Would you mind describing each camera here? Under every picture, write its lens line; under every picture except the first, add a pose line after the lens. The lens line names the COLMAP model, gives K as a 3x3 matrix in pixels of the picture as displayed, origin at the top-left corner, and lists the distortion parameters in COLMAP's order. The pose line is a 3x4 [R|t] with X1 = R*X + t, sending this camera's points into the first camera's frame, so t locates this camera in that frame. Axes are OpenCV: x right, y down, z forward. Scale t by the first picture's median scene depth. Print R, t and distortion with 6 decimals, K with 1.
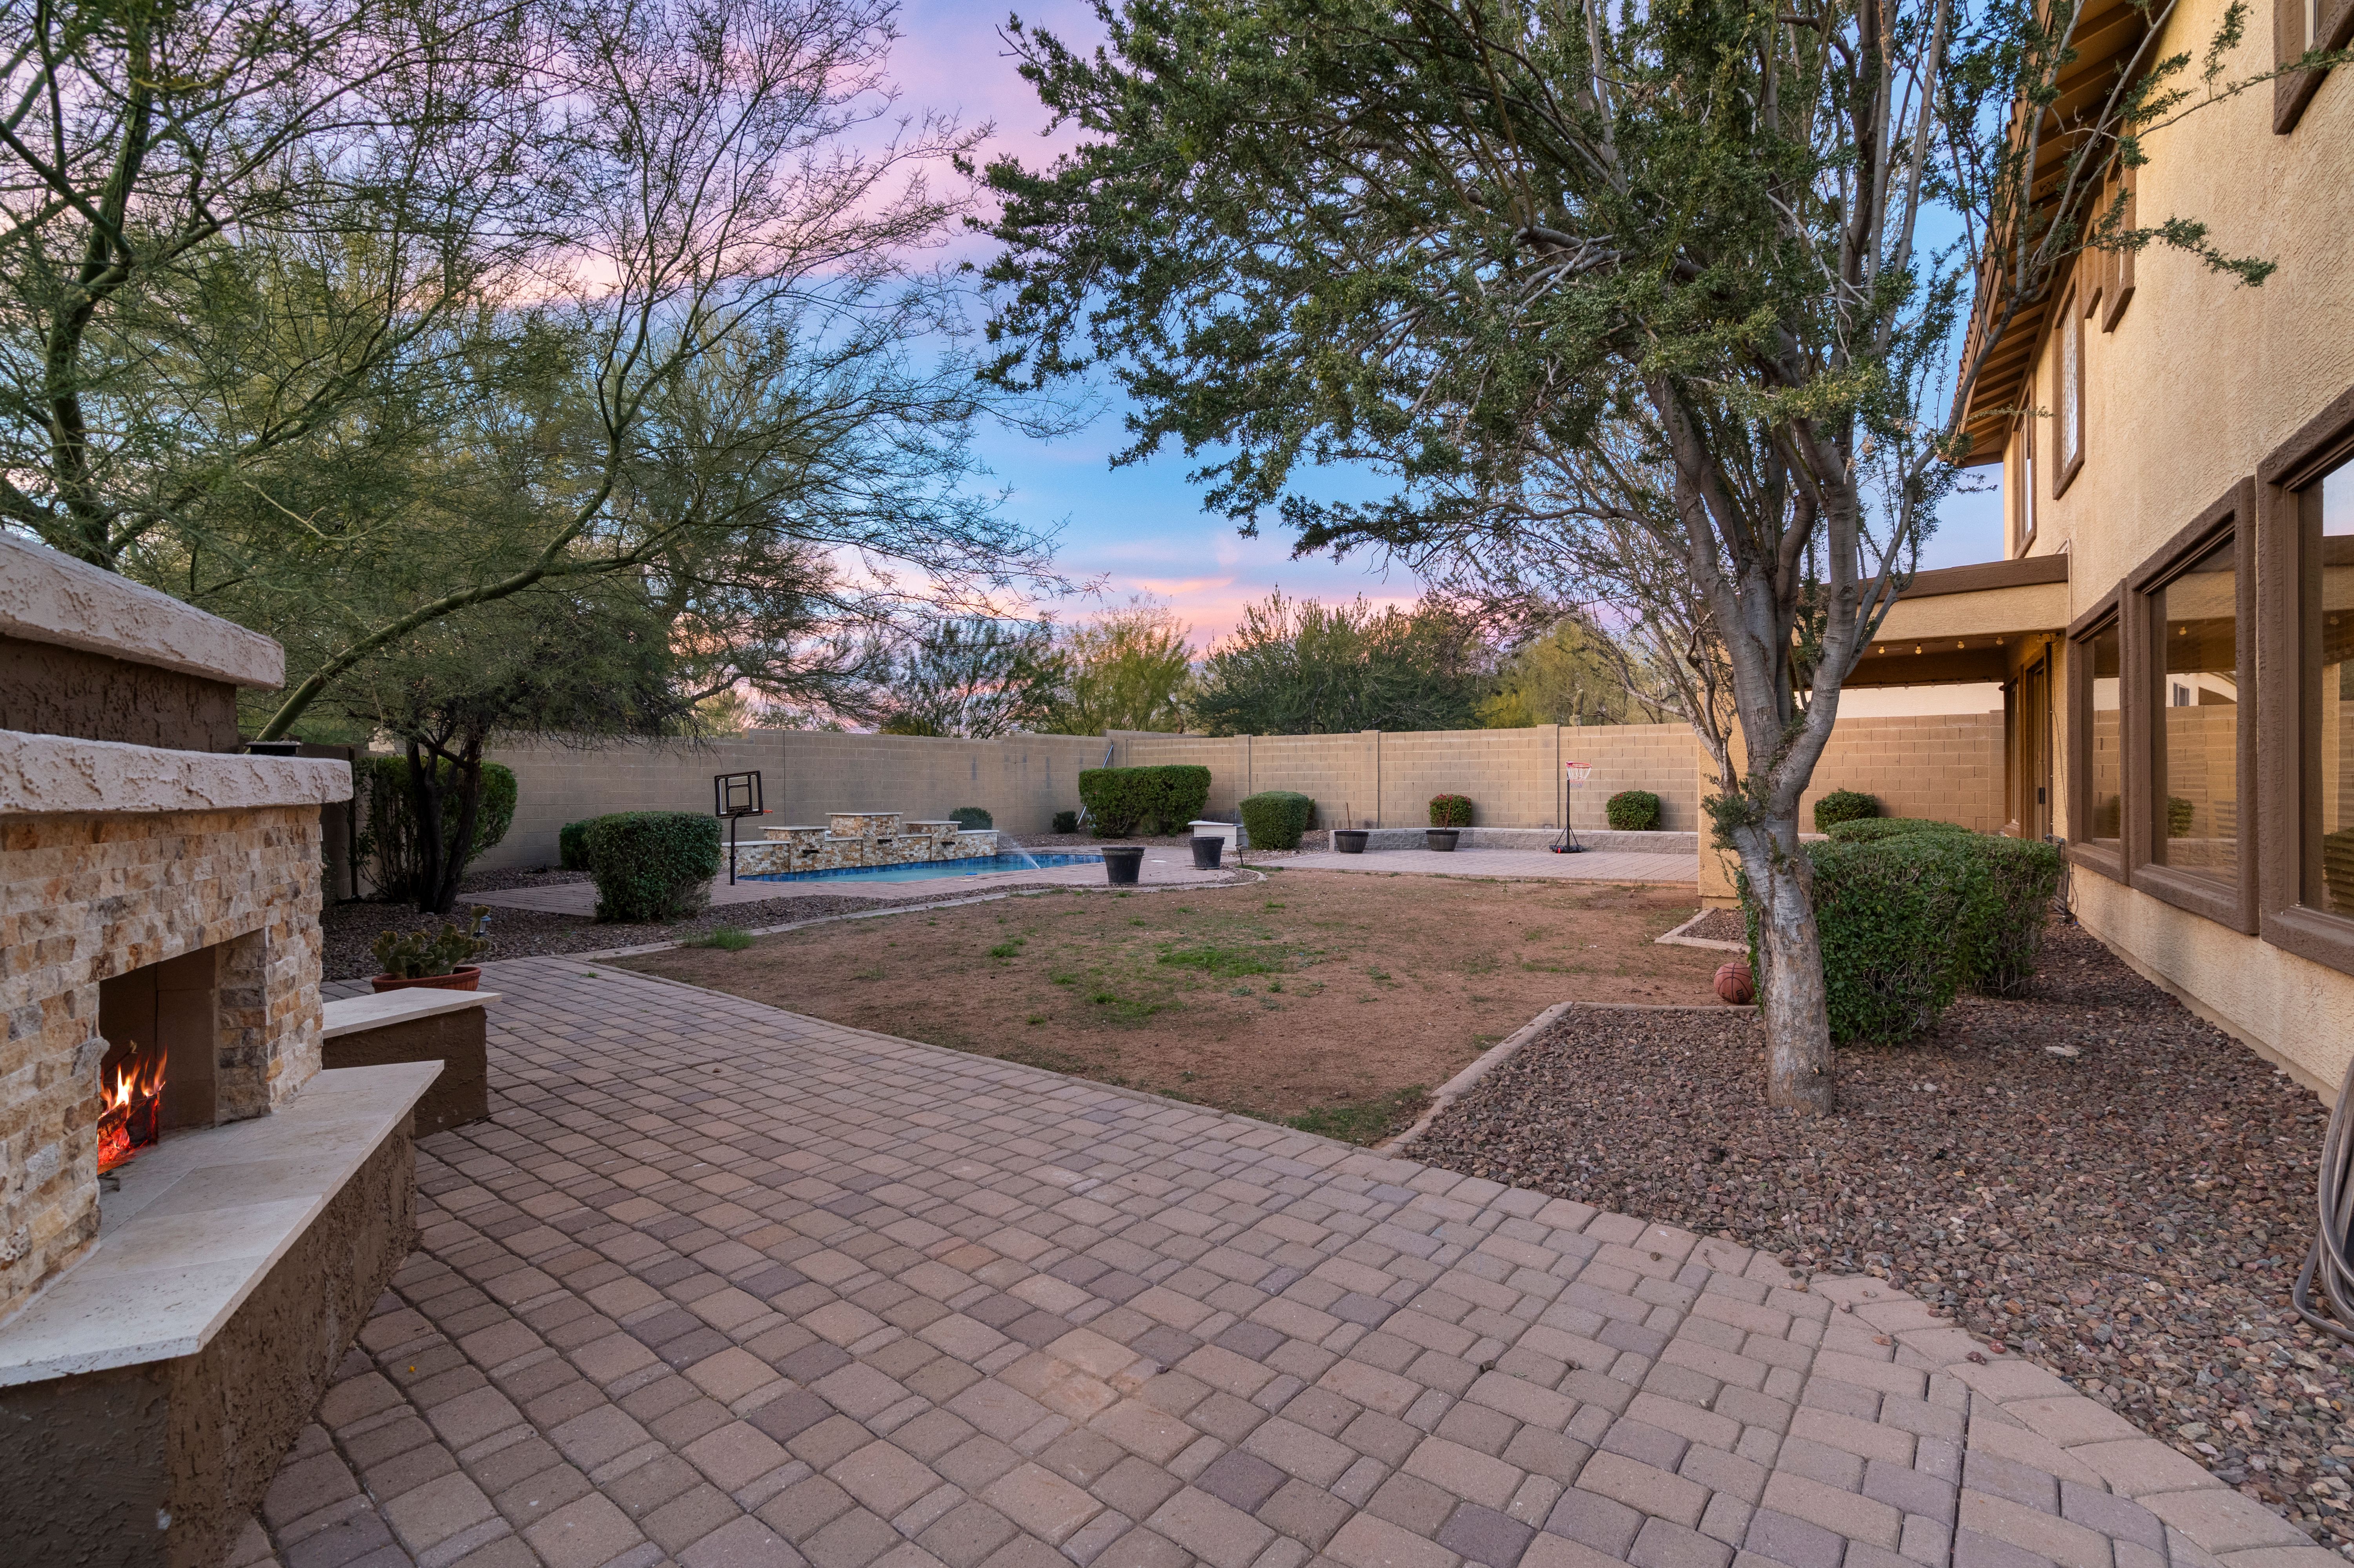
lens RADIAL K [[1073.1, 0, 1175.2], [0, 1073.1, 790.8], [0, 0, 1]] dist [0.001651, -0.000827]
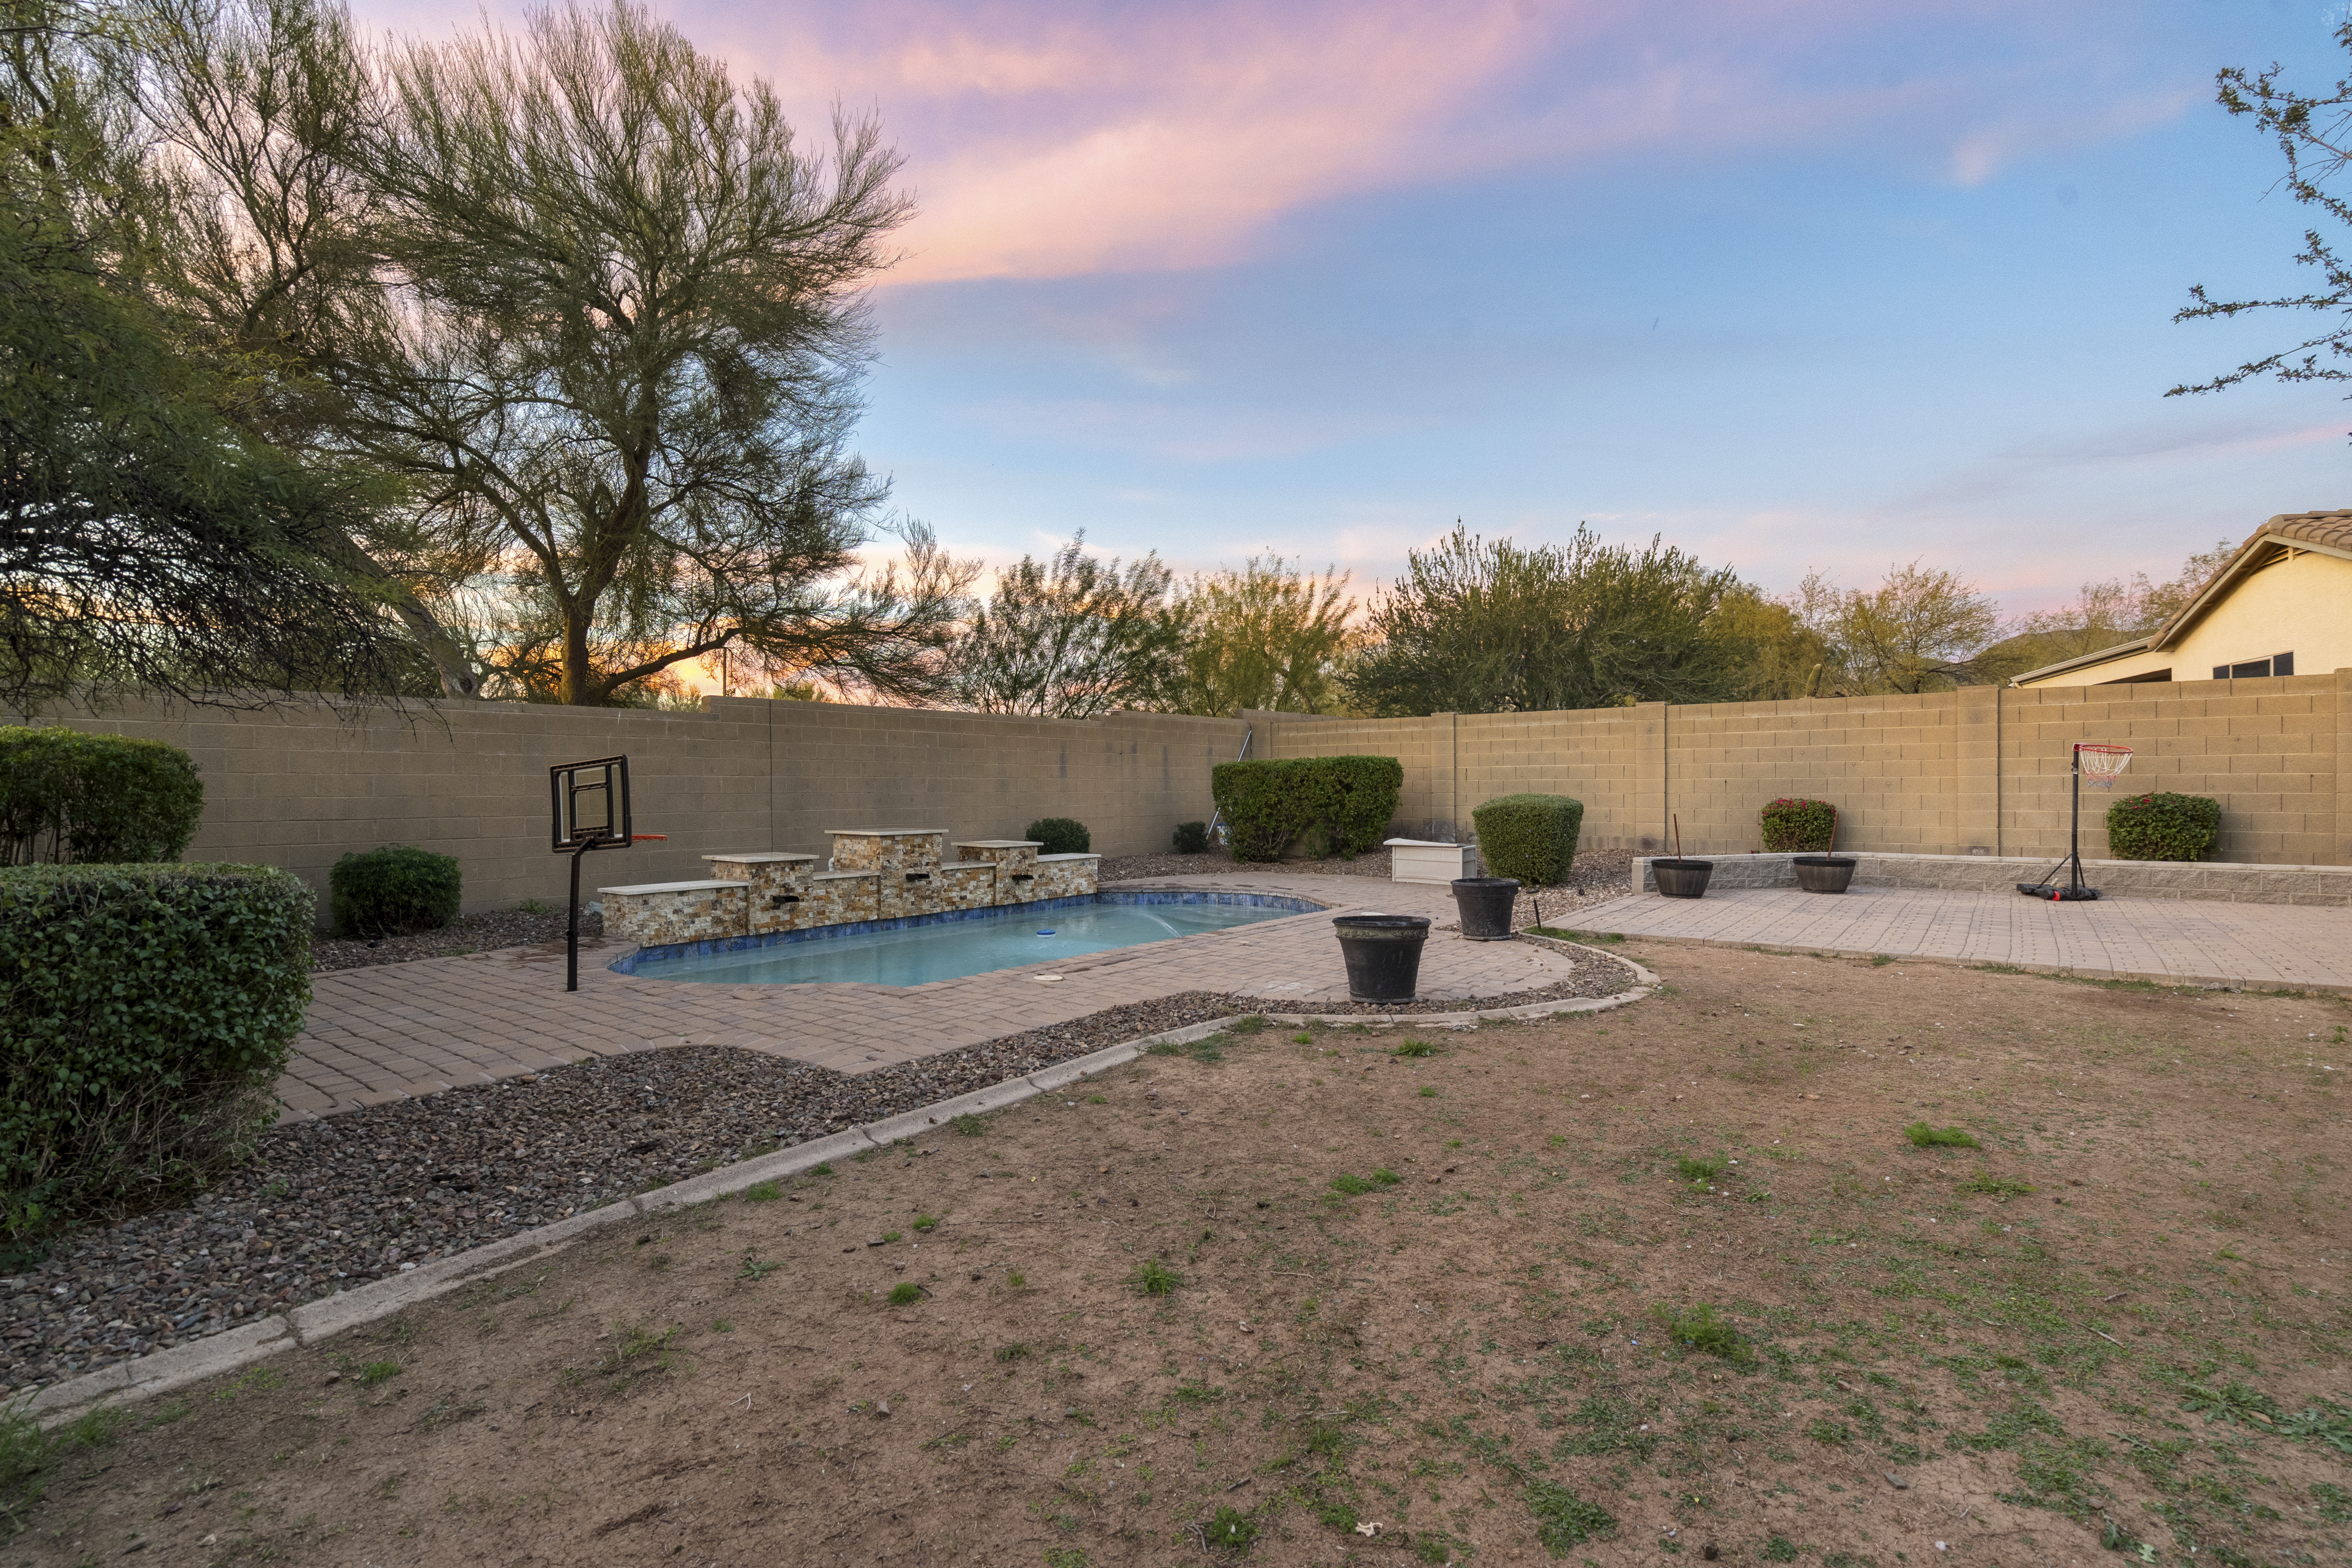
lens RADIAL K [[1063.8, 0, 1173.0], [0, 1063.8, 790.8], [0, 0, 1]] dist [-0.000948, 0.000263]
pose [[0.996562, -0.000640, -0.082853, -0.058372], [0.000612, 1.000000, -0.000360, -0.001525], [0.082853, 0.000308, 0.996562, 0.314419]]
